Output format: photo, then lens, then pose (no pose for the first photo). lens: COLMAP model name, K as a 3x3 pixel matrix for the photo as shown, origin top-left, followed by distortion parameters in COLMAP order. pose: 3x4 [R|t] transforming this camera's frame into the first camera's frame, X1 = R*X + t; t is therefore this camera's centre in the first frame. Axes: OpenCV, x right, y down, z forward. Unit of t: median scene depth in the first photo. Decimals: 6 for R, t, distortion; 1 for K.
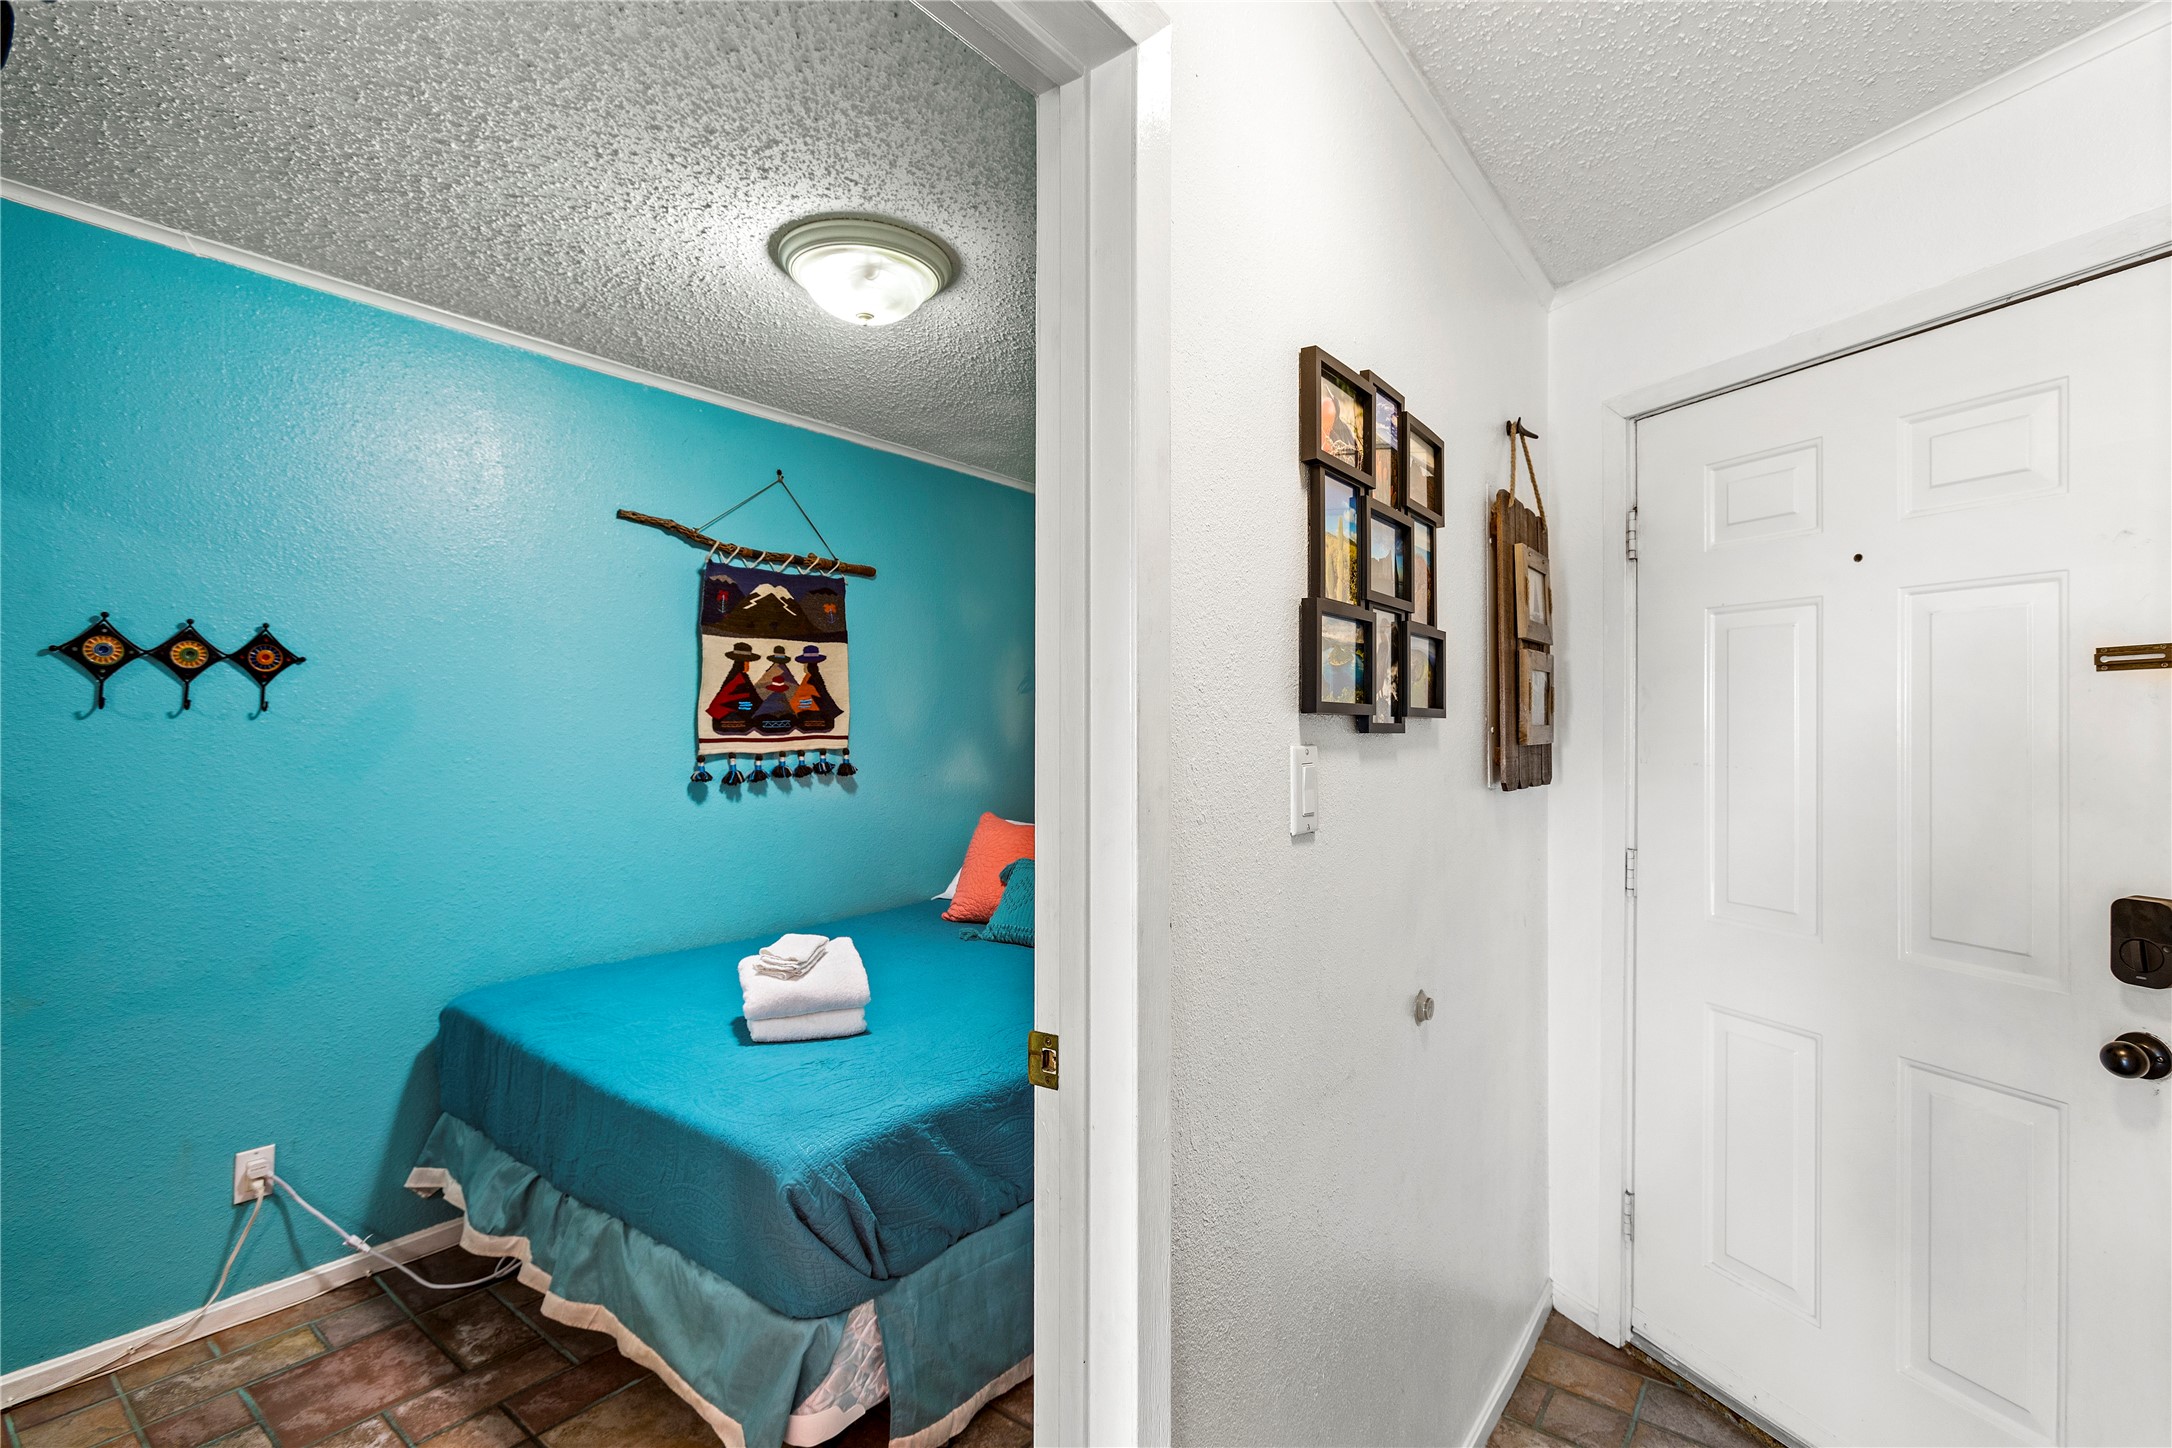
lens RADIAL K [[991.4, 0, 1091.0], [0, 991.4, 706.0], [0, 0, 1]] dist [-0.013341, 0.008848]
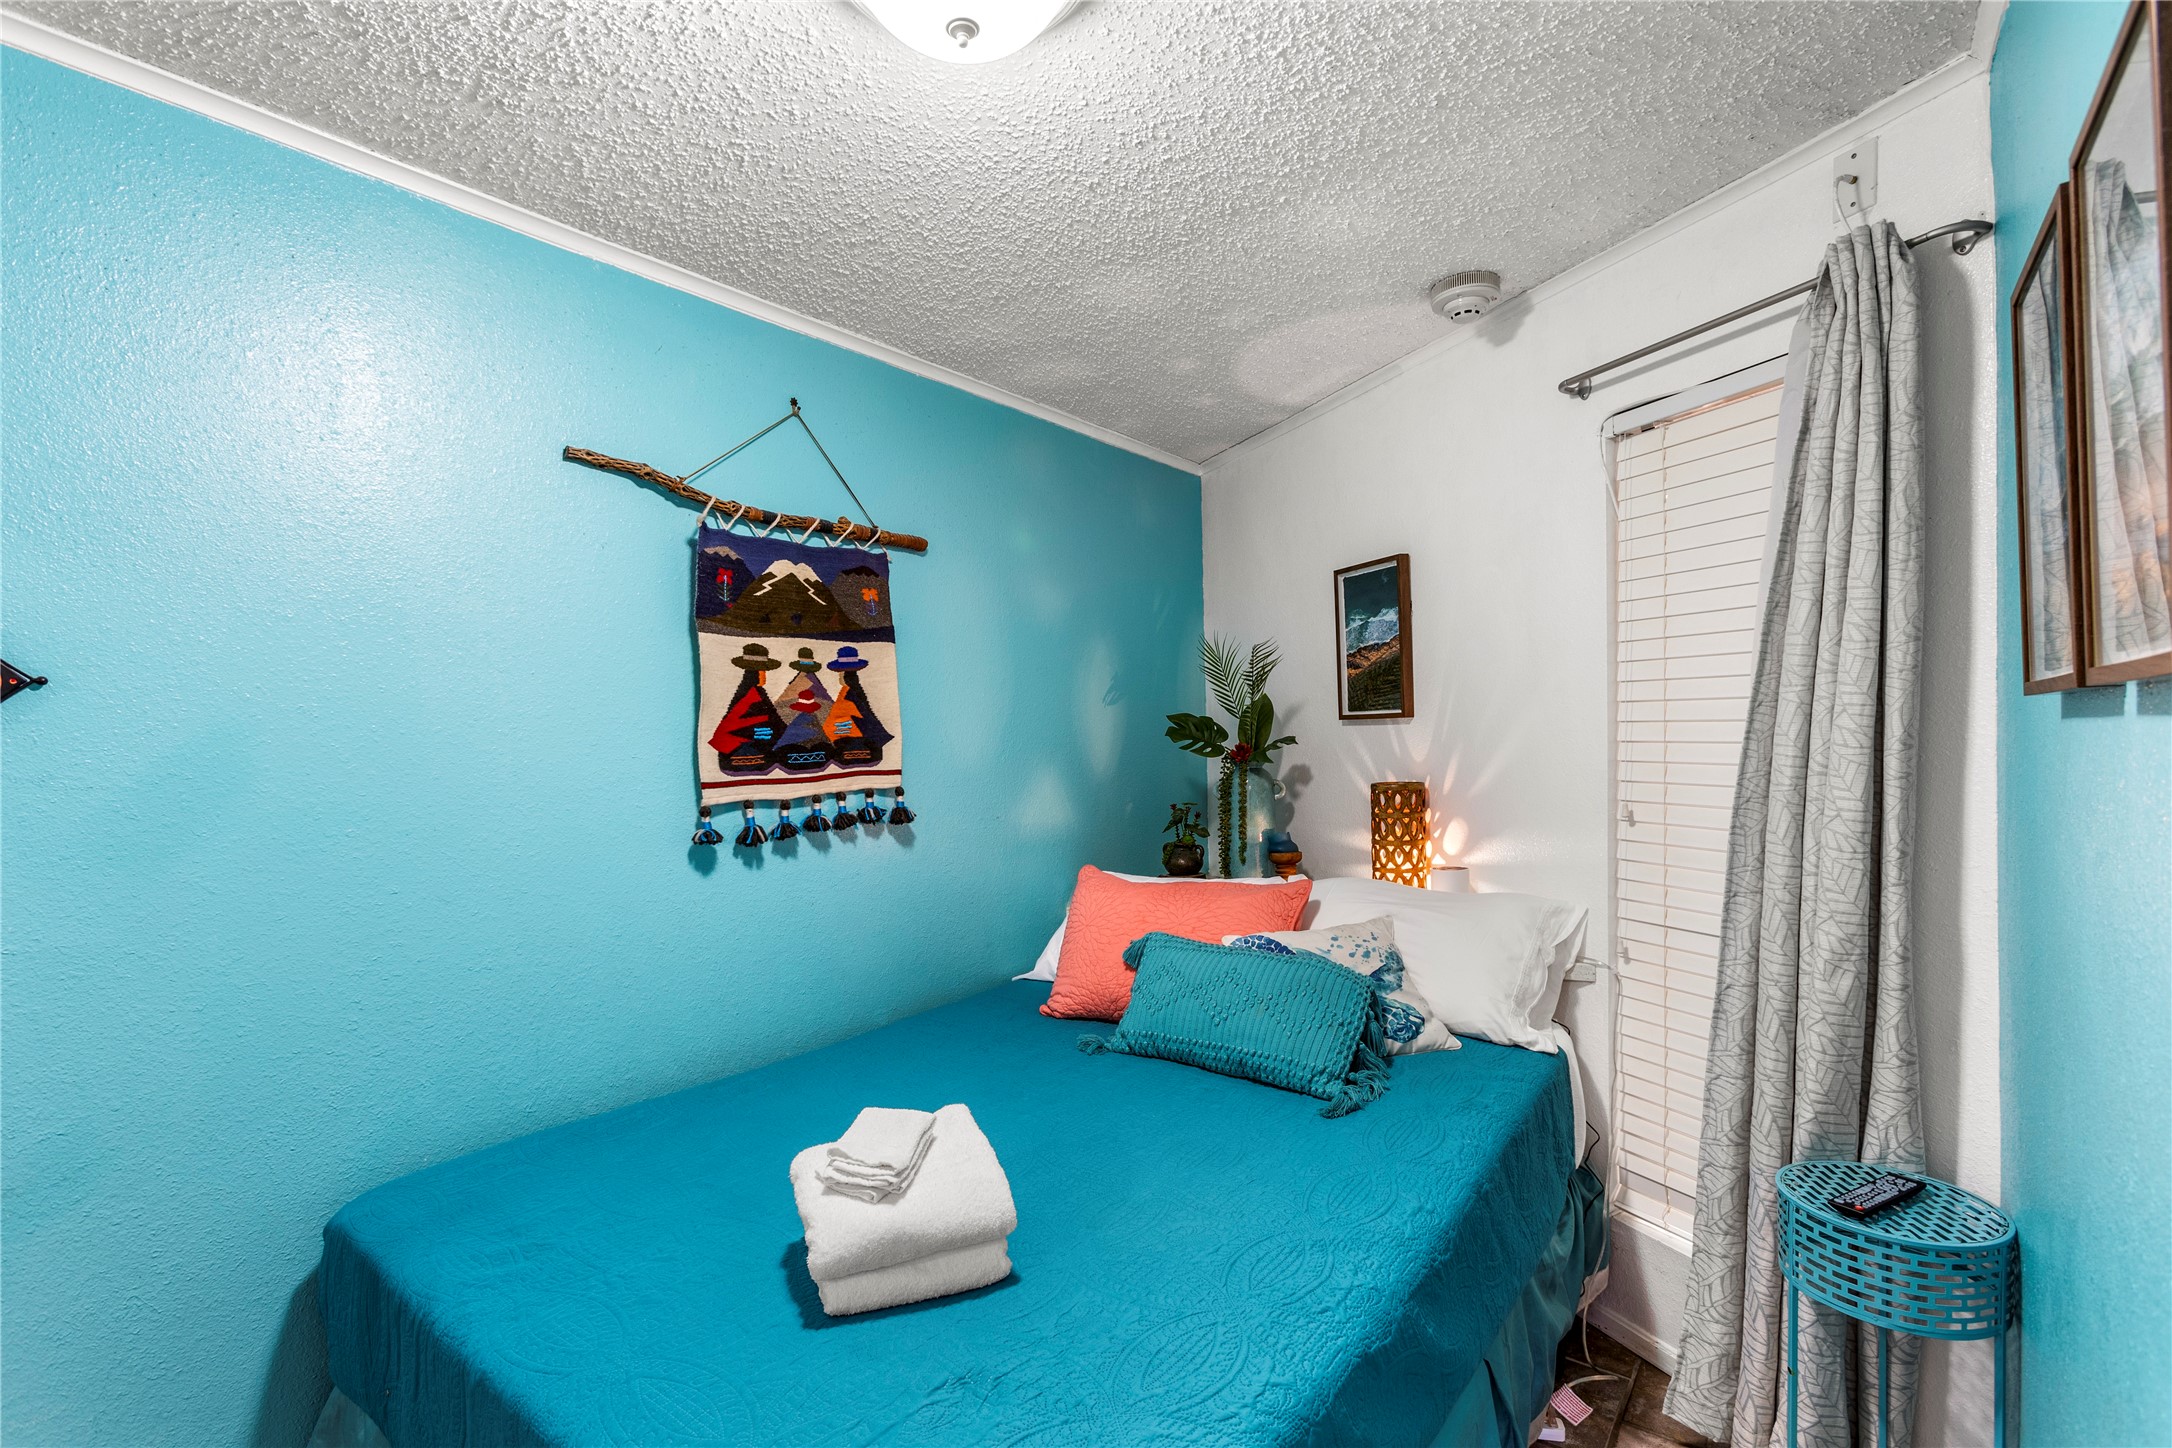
lens RADIAL K [[991.4, 0, 1064.3], [0, 991.4, 765.1], [0, 0, 1]] dist [-0.013341, 0.008848]
pose [[0.999255, -0.033937, -0.018387, -0.121412], [0.034694, 0.998490, 0.042591, -0.000269], [0.016913, -0.043197, 0.998923, 0.294765]]
